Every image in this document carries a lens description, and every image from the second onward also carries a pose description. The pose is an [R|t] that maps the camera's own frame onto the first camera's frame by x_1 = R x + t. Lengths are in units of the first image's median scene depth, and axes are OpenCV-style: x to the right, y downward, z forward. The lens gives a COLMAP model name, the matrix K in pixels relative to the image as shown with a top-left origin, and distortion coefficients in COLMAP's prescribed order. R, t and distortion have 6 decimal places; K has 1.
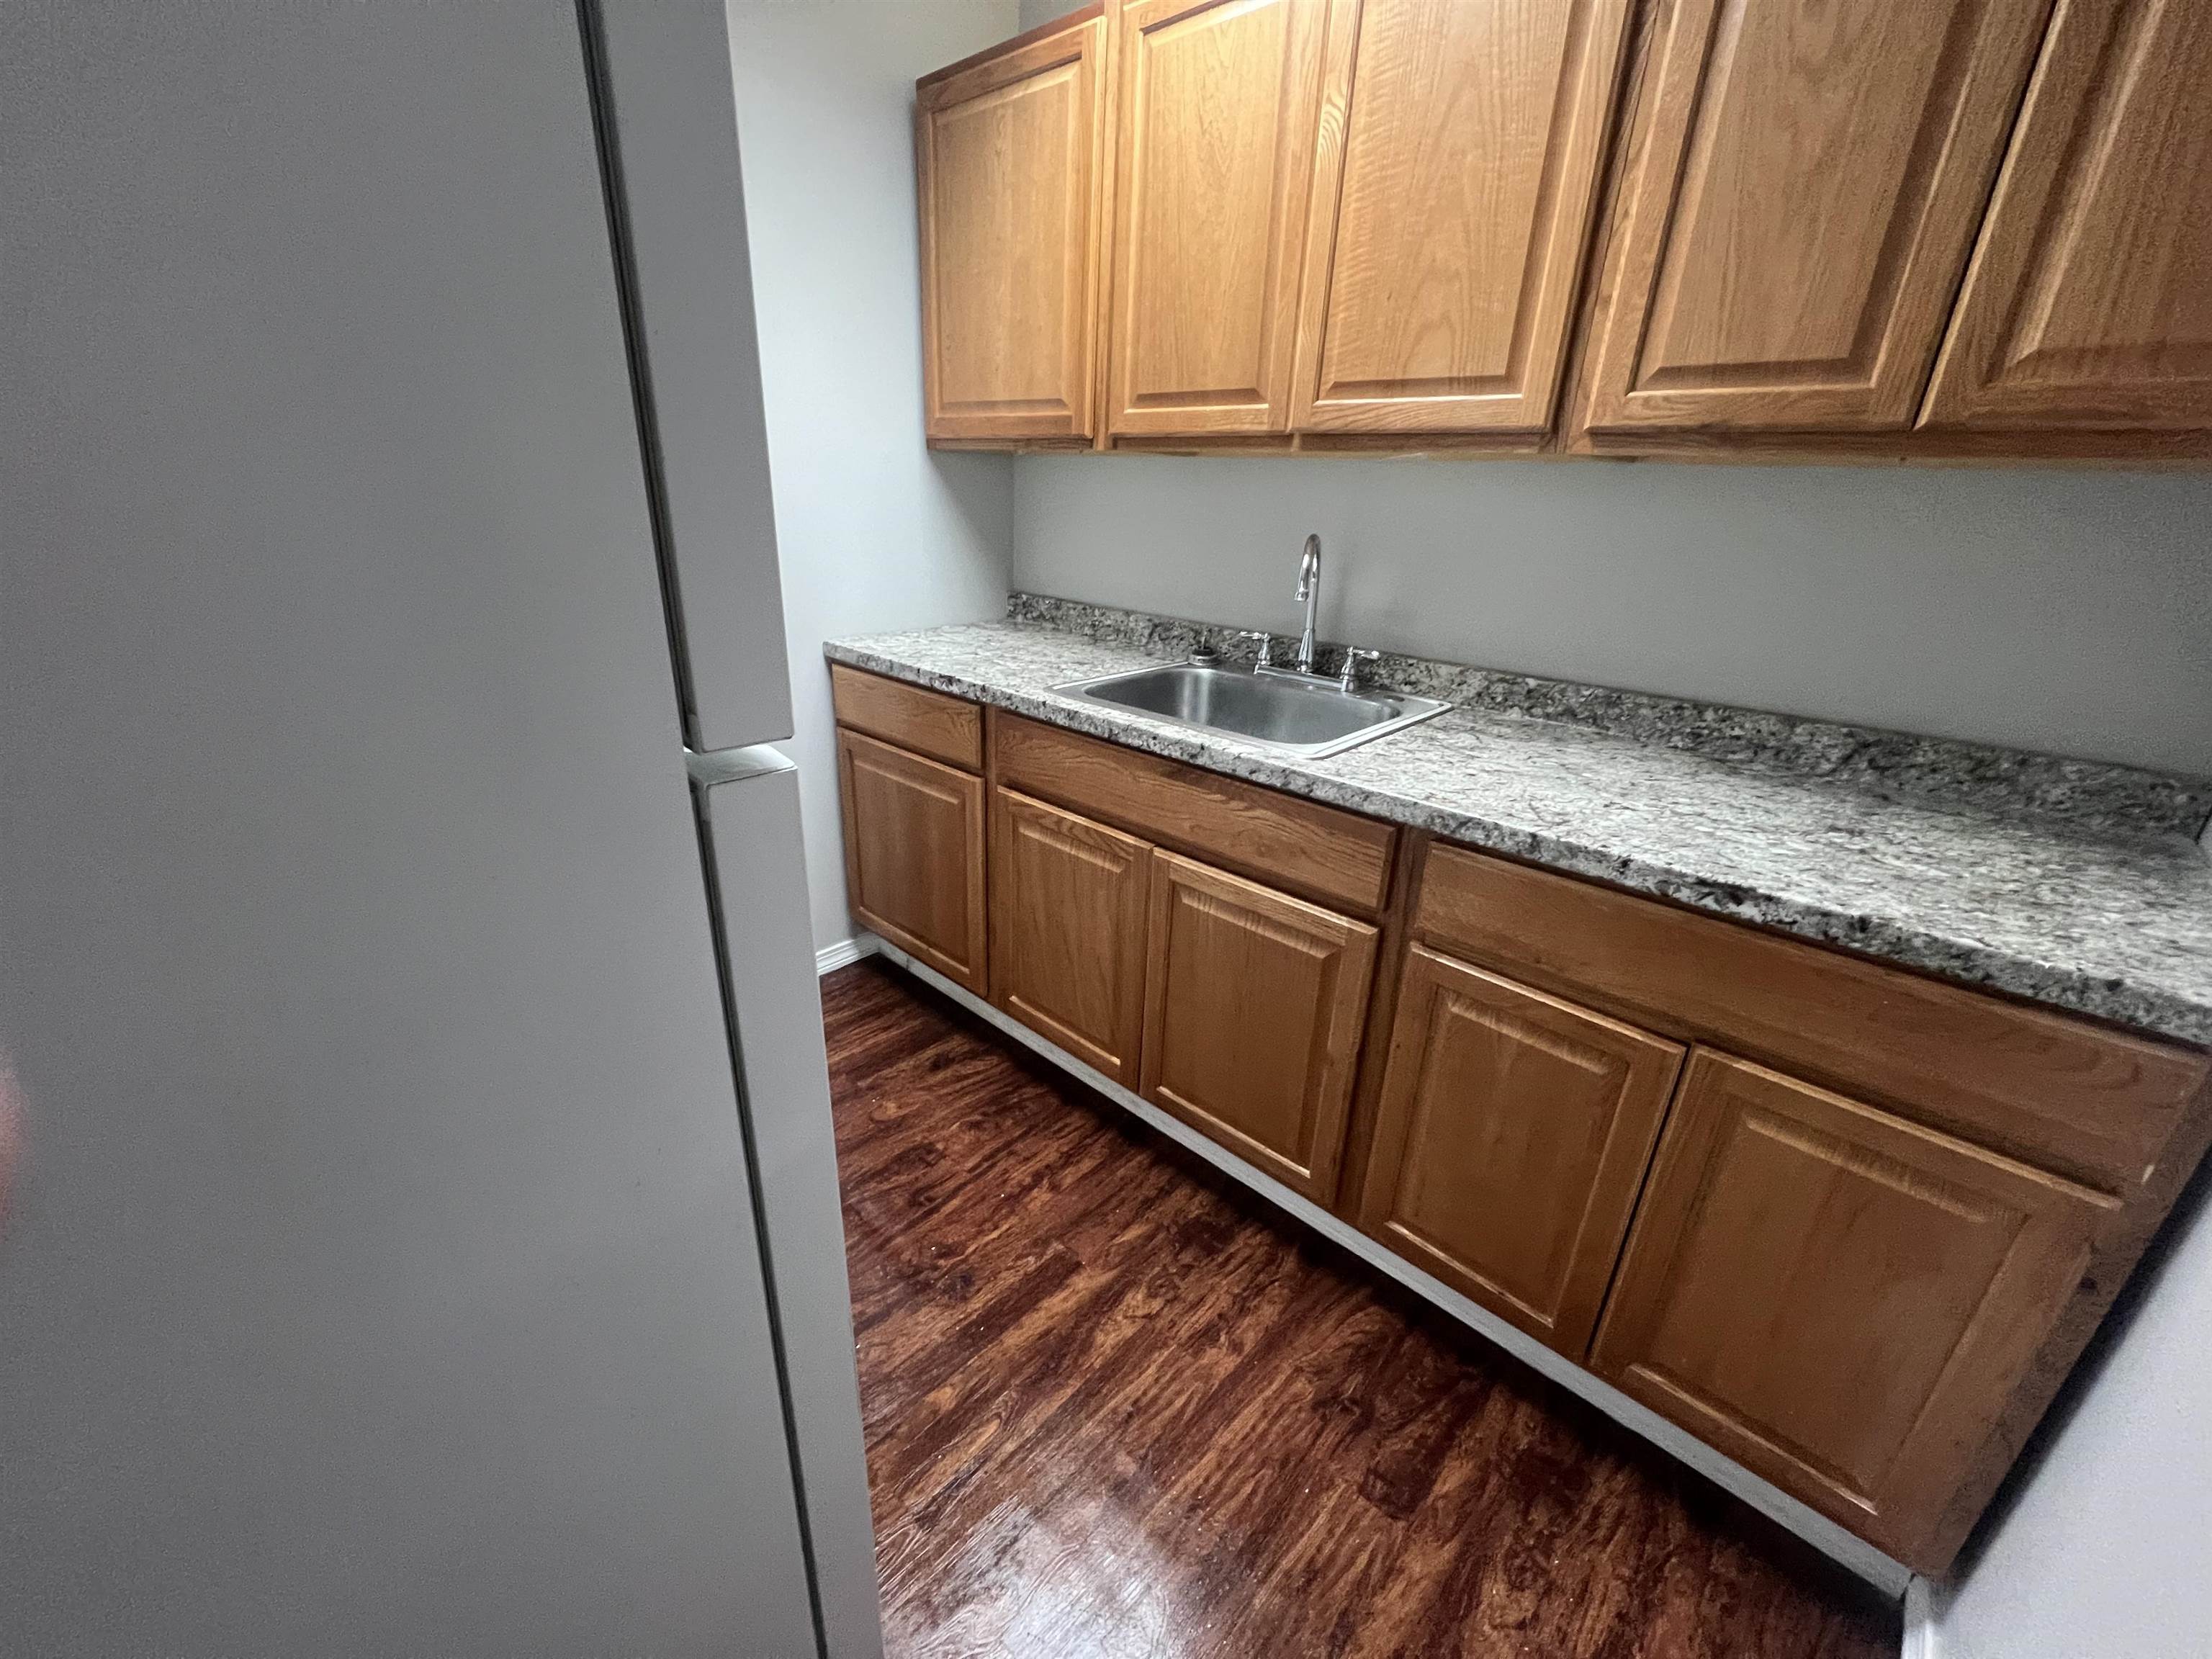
lens RADIAL K [[879.3, 0, 1095.0], [0, 879.3, 822.8], [0, 0, 1]] dist [-0.001990, -0.000112]
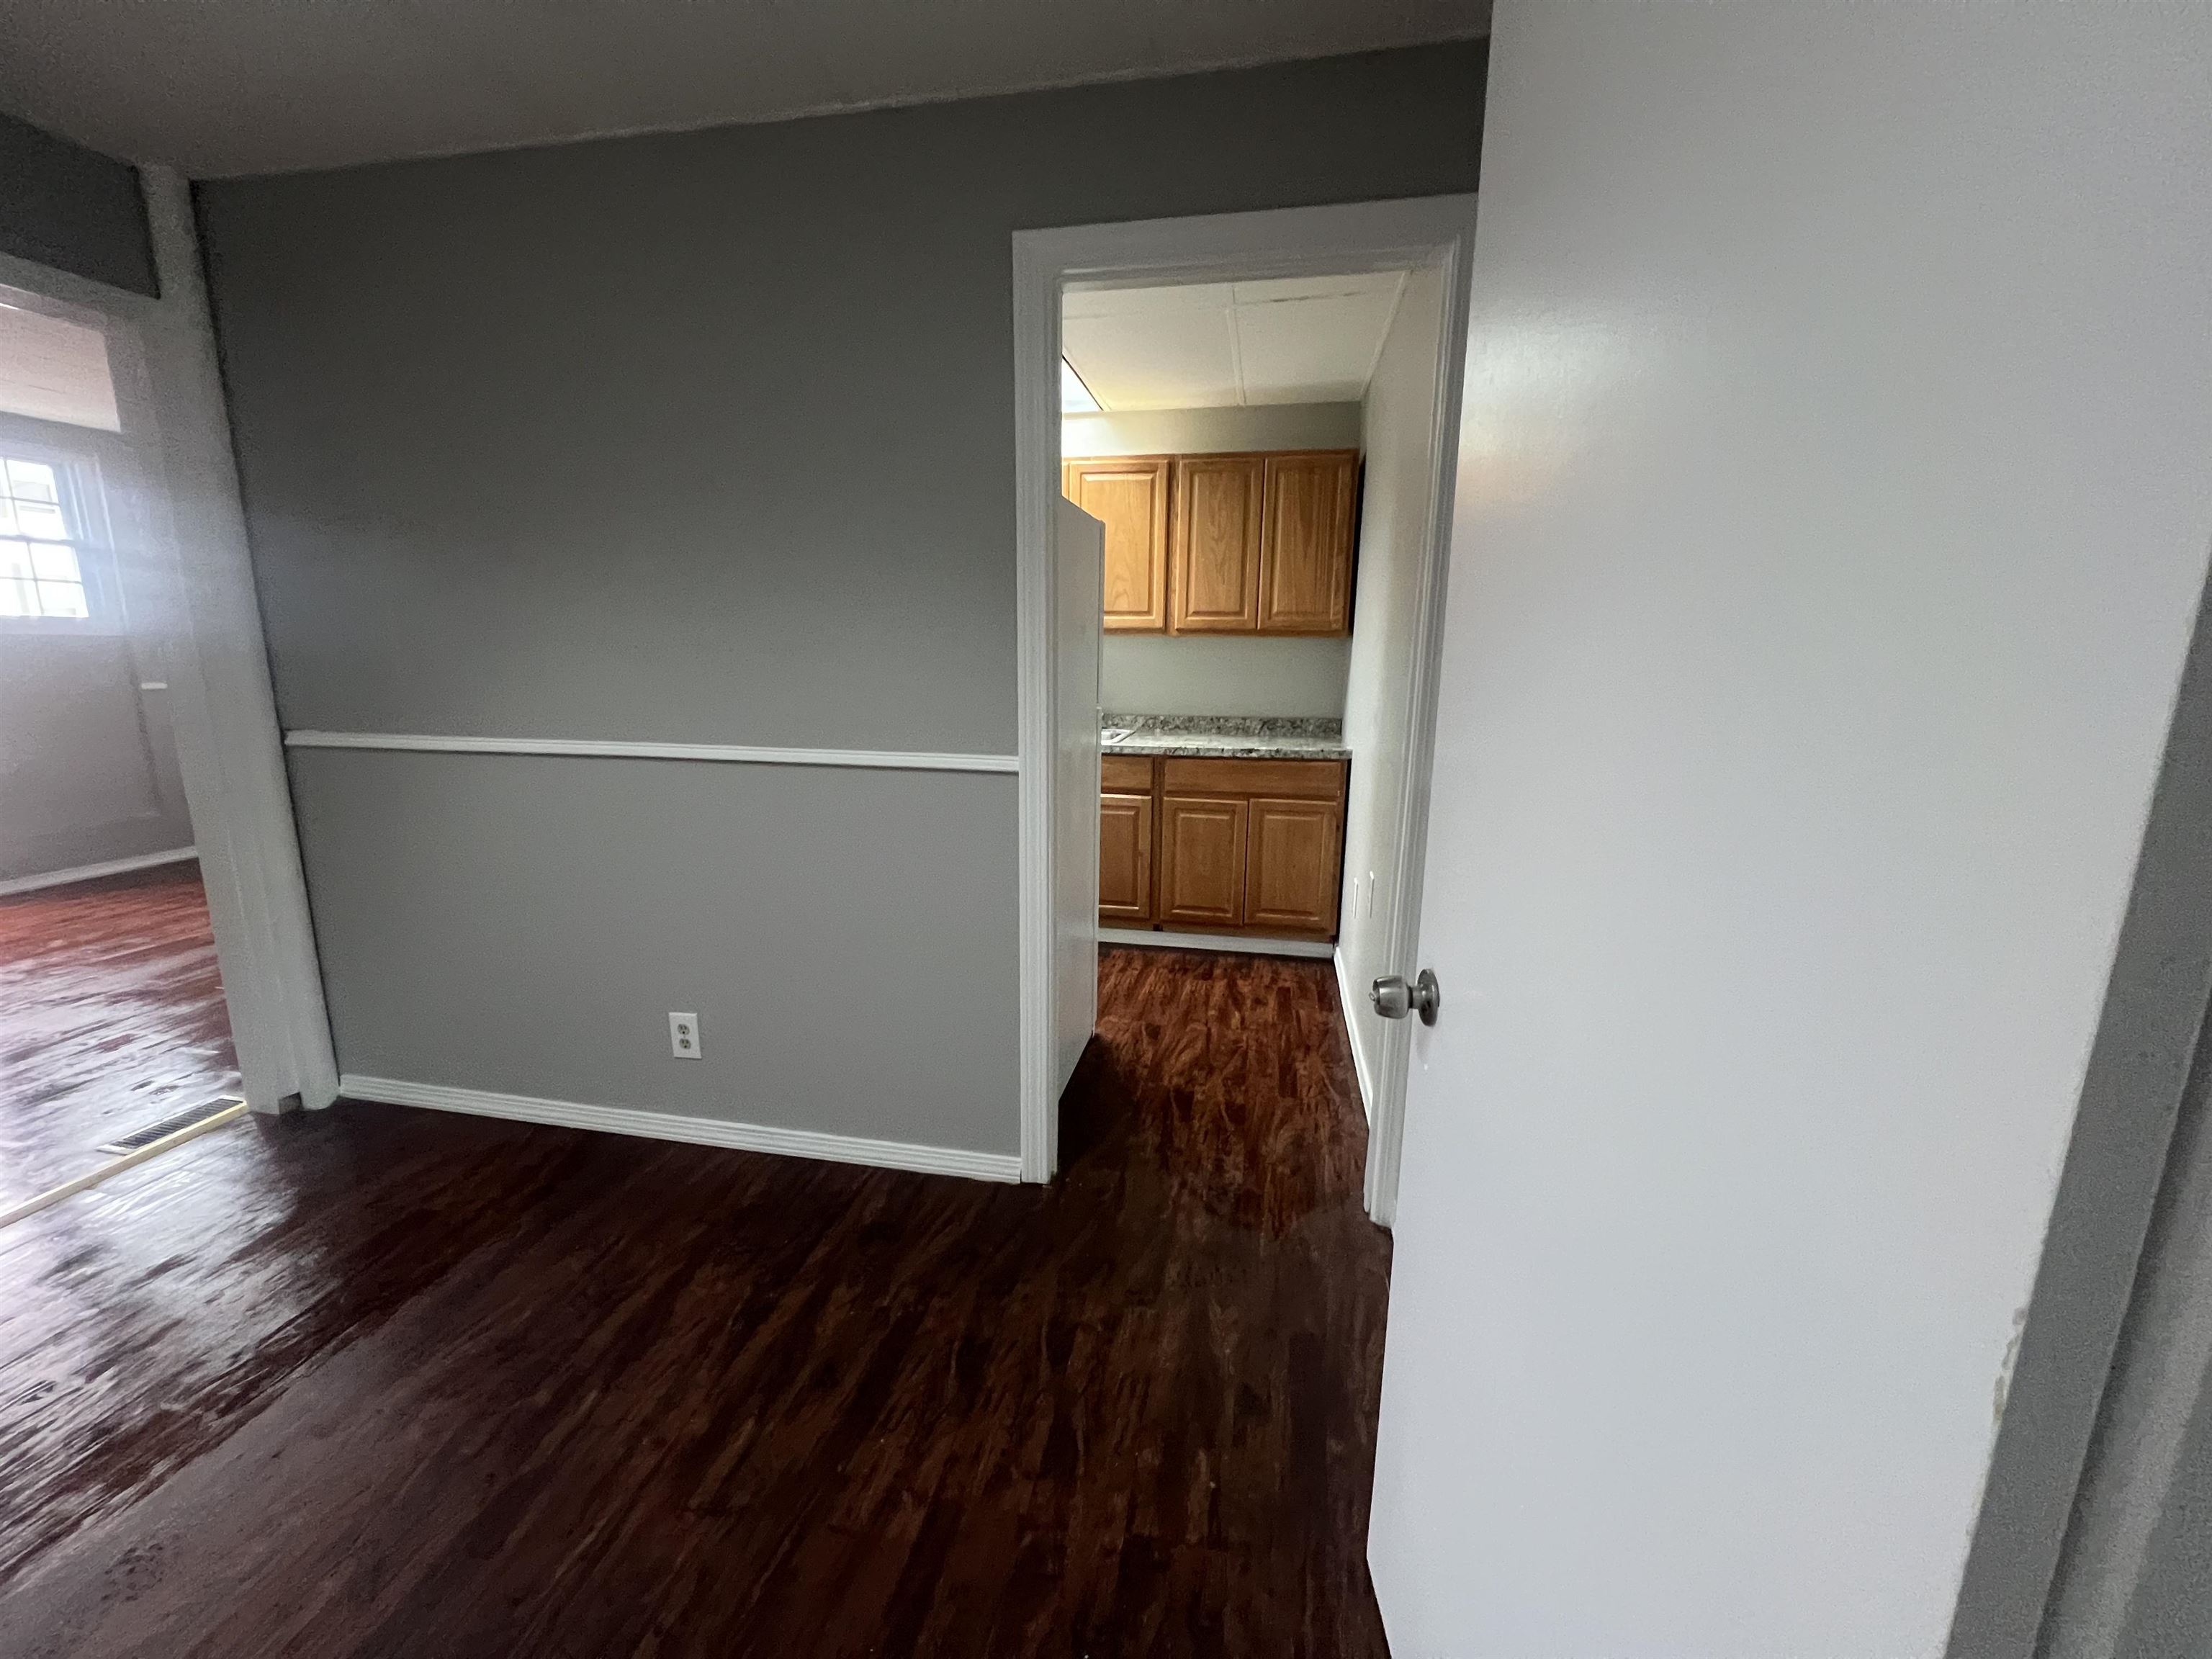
lens RADIAL K [[879.3, 0, 1095.4], [0, 879.3, 826.7], [0, 0, 1]] dist [-0.001990, -0.000112]
pose [[0.843902, -0.129305, 0.520681, -1.142903], [0.209967, 0.972709, -0.098746, 0.396599], [-0.493703, 0.192658, 0.848021, -1.121167]]
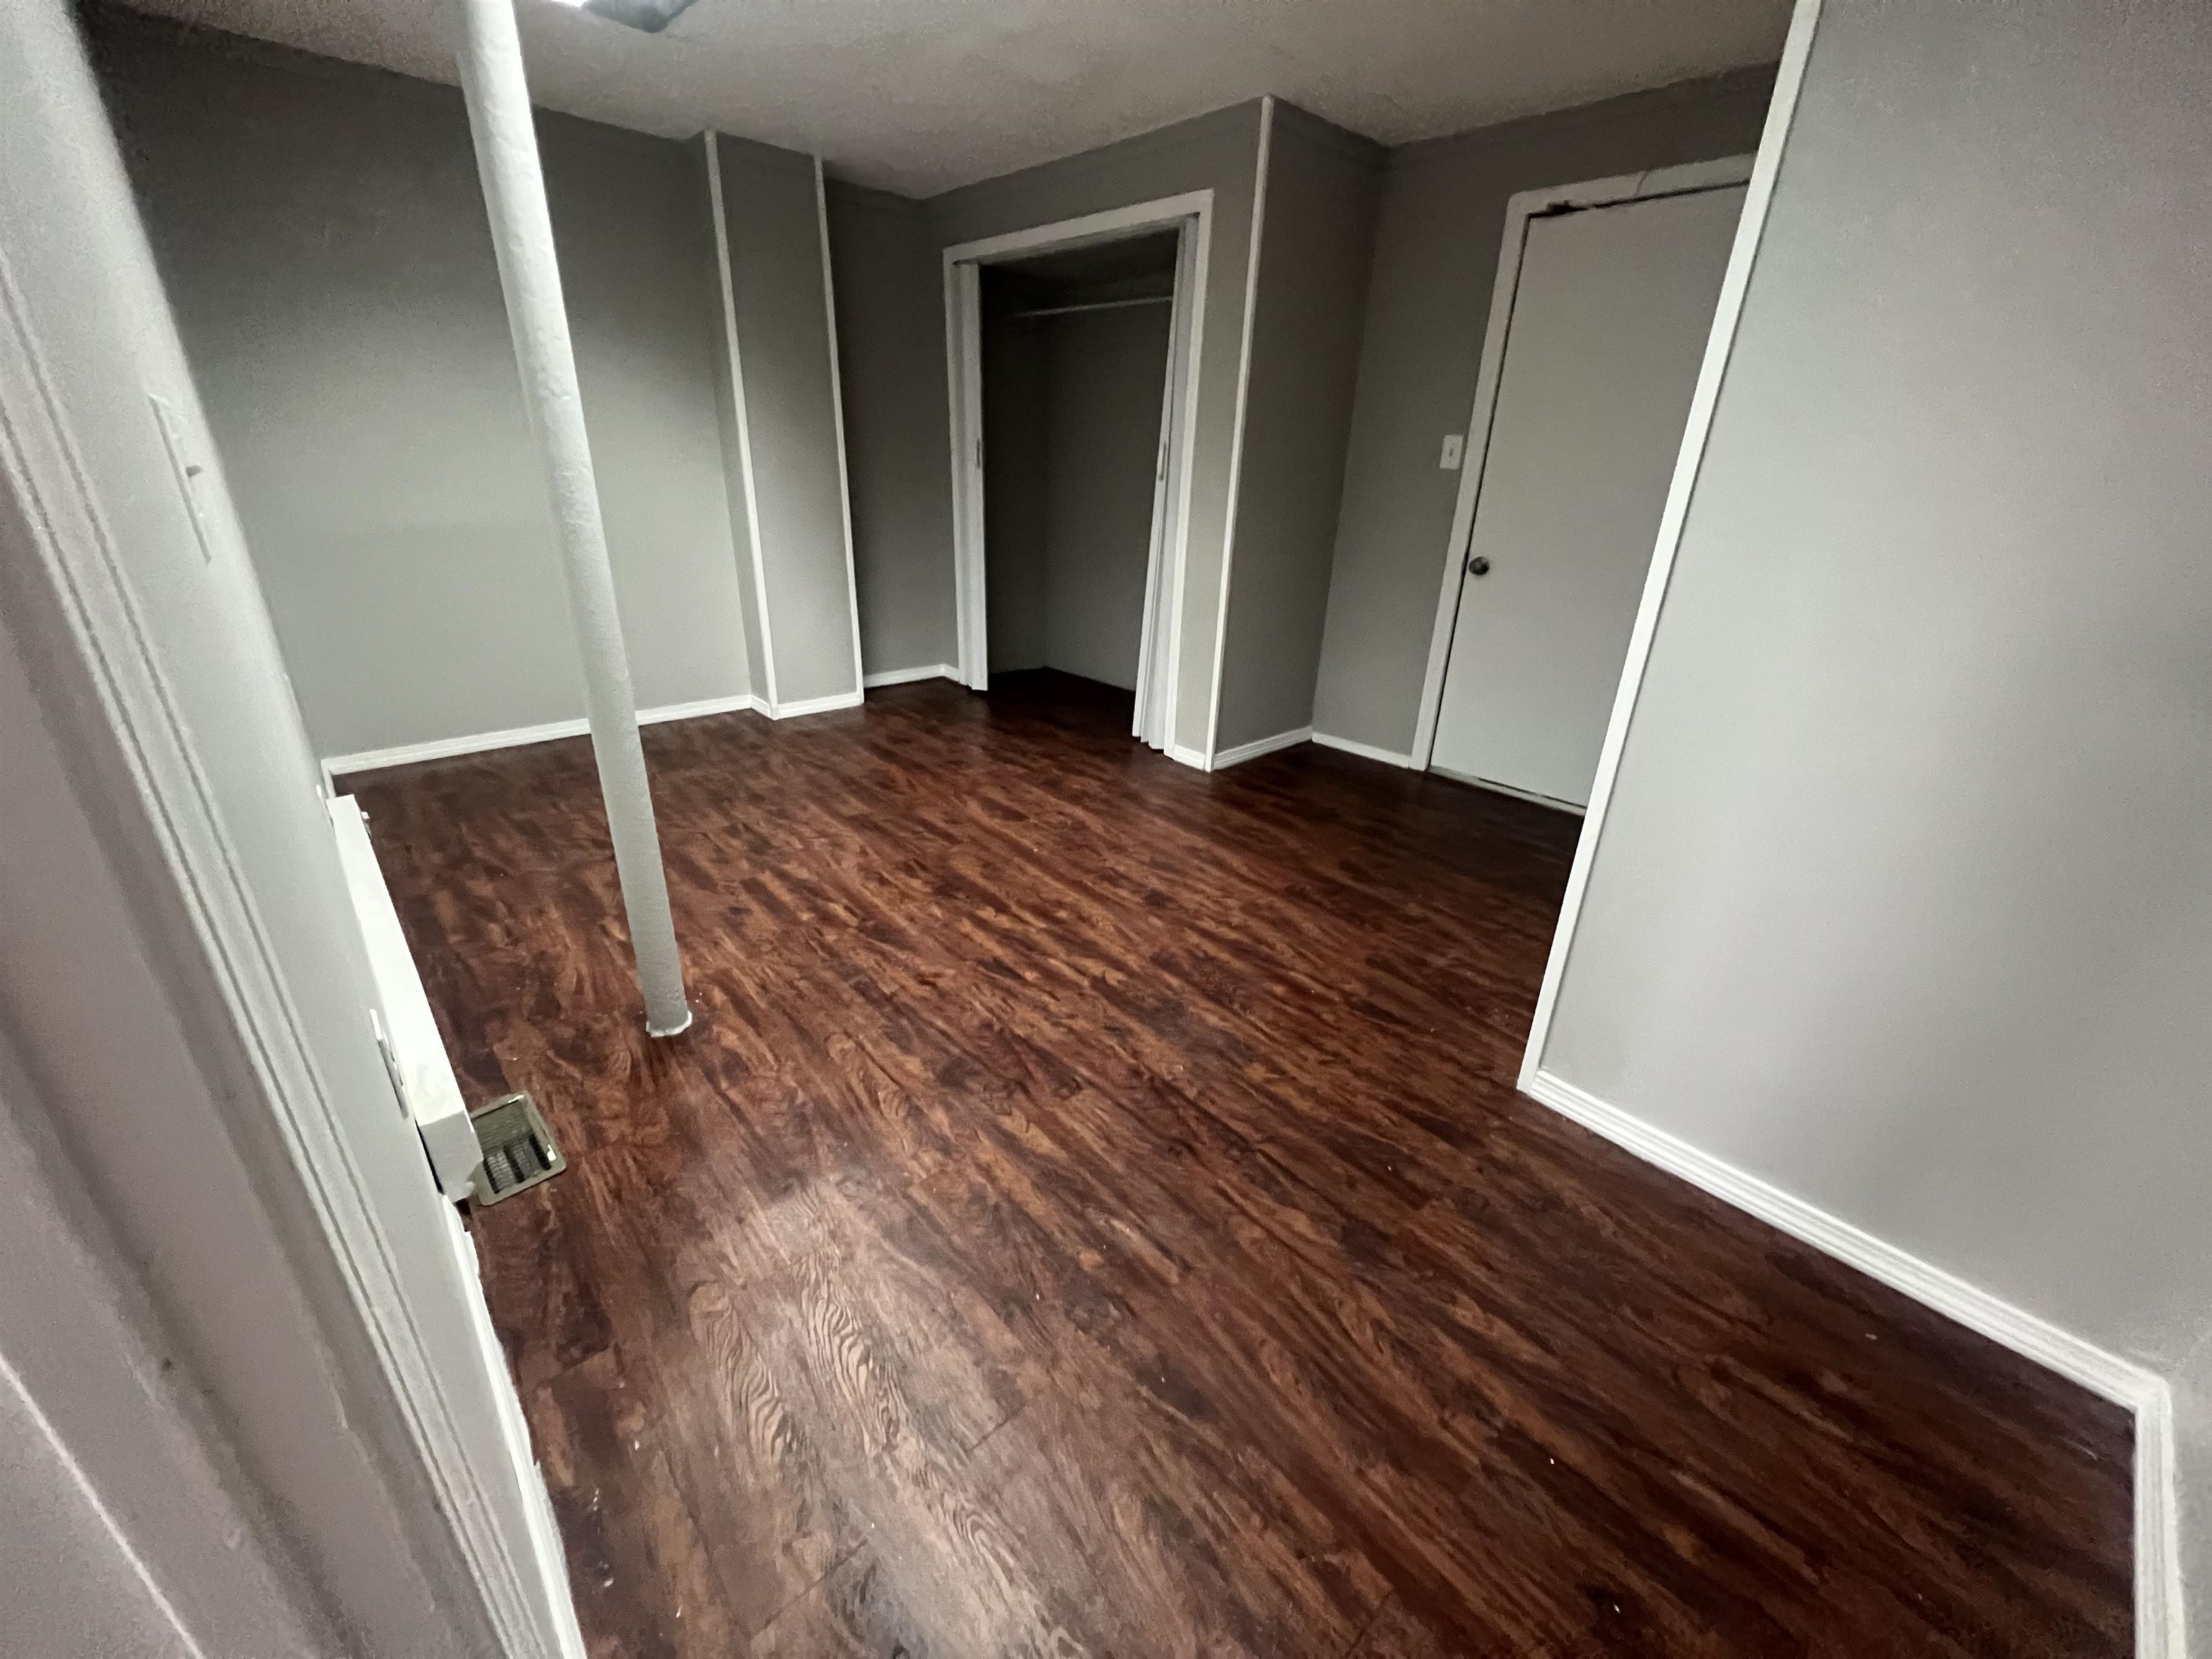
lens RADIAL K [[879.3, 0, 1098.1], [0, 879.3, 826.1], [0, 0, 1]] dist [-0.001990, -0.000112]
pose [[0.085606, -0.416161, 0.905252, -1.523047], [0.336262, 0.867345, 0.366935, 0.006963], [-0.937870, 0.272990, 0.214189, -0.034130]]
